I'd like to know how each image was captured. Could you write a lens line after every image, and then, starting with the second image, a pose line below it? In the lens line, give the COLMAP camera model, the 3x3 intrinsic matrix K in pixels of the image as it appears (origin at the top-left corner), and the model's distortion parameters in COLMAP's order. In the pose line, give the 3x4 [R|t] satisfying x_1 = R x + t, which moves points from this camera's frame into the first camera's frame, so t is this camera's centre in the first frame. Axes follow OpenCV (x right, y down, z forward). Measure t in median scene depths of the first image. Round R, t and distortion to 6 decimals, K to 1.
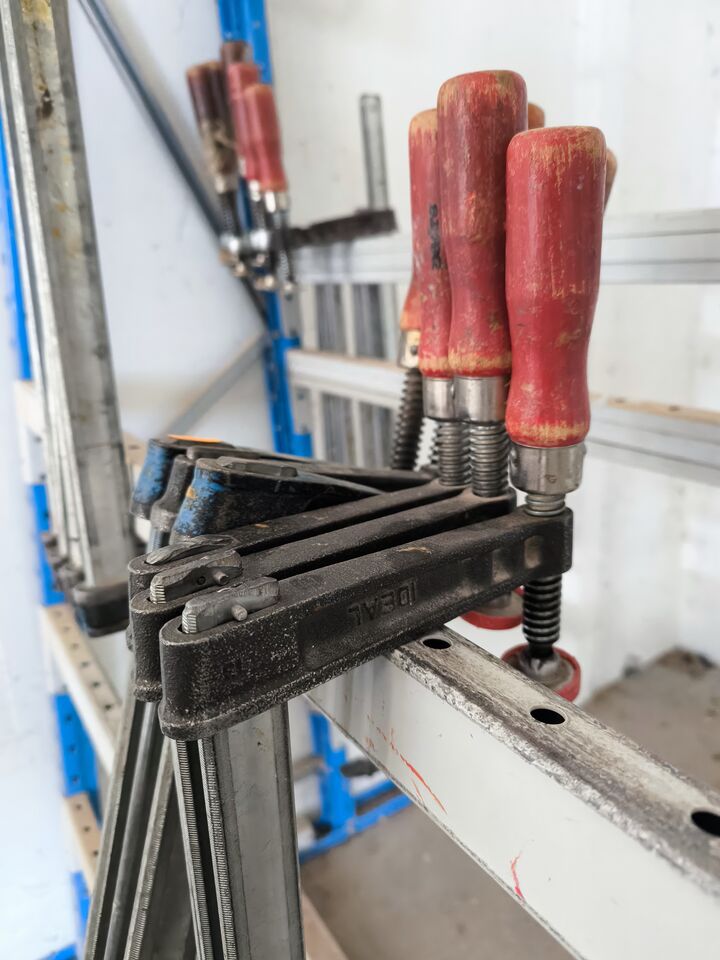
lens RADIAL K [[700.5, 0, 360.0], [0, 700.5, 480.0], [0, 0, 1]] dist [-0.003584, -0.001566]
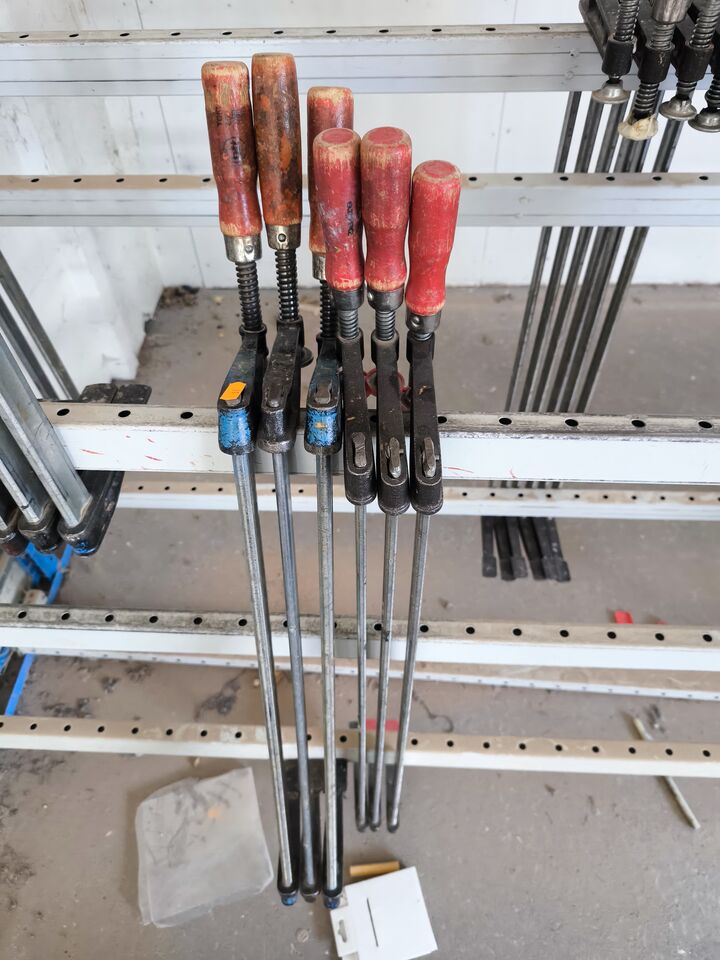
lens RADIAL K [[679.6, 0, 360.0], [0, 679.6, 480.0], [0, 0, 1]] dist [0.000911, 0.000401]
pose [[0.585727, -0.602730, 0.541886, -1.374087], [0.233328, 0.765664, 0.599430, -1.012317], [-0.776197, -0.224665, 0.589105, -0.141022]]
